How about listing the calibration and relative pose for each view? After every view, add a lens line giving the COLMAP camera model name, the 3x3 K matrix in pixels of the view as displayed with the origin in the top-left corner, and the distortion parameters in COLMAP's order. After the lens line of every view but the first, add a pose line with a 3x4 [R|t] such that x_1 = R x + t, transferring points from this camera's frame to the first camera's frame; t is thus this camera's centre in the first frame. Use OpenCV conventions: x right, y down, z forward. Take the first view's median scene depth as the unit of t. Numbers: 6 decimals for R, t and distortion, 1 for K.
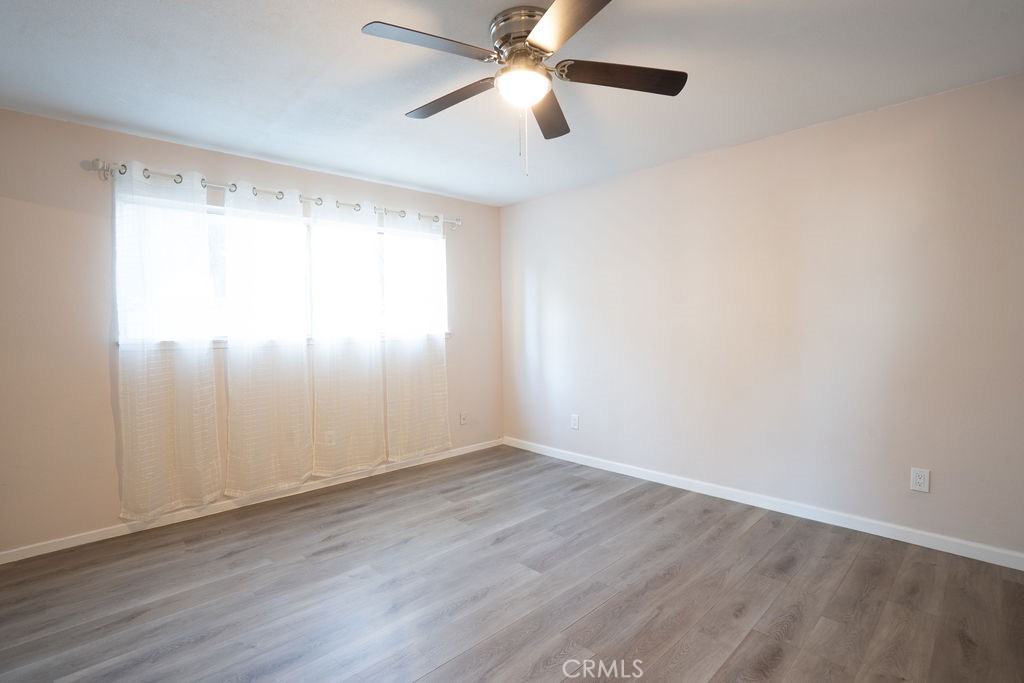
lens RADIAL K [[482.6, 0, 514.4], [0, 482.6, 340.0], [0, 0, 1]] dist [-0.057639, 0.022839]
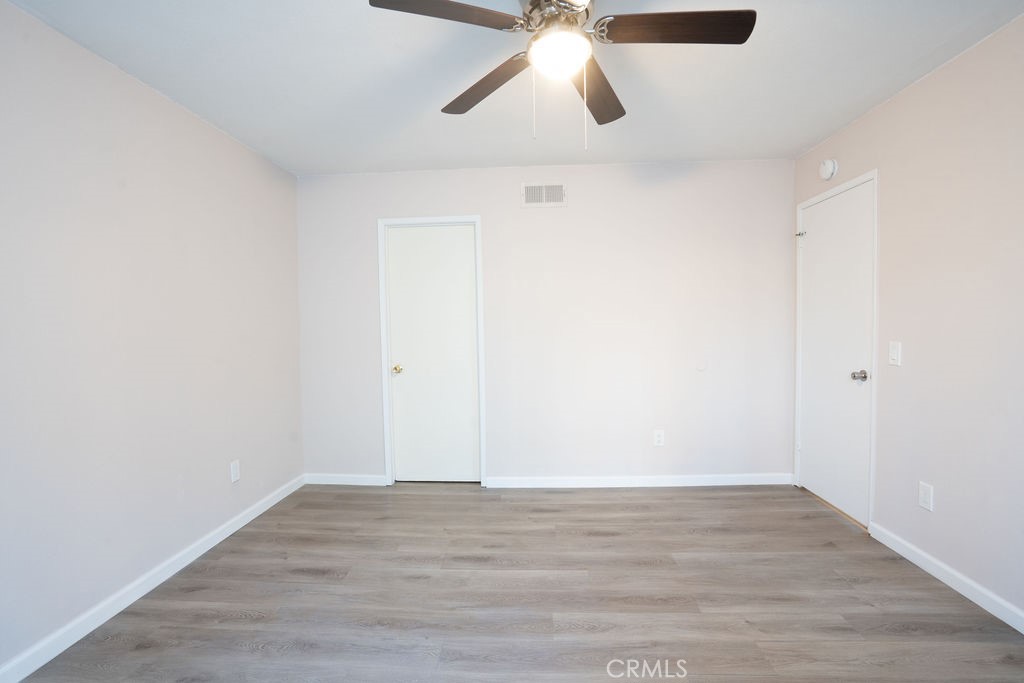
lens RADIAL K [[482.6, 0, 514.4], [0, 482.6, 340.0], [0, 0, 1]] dist [-0.057639, 0.022839]
pose [[-0.682033, -0.005579, 0.731301, -0.461540], [0.047350, 0.997536, 0.051770, -0.048456], [-0.729787, 0.069936, -0.680088, 1.367210]]
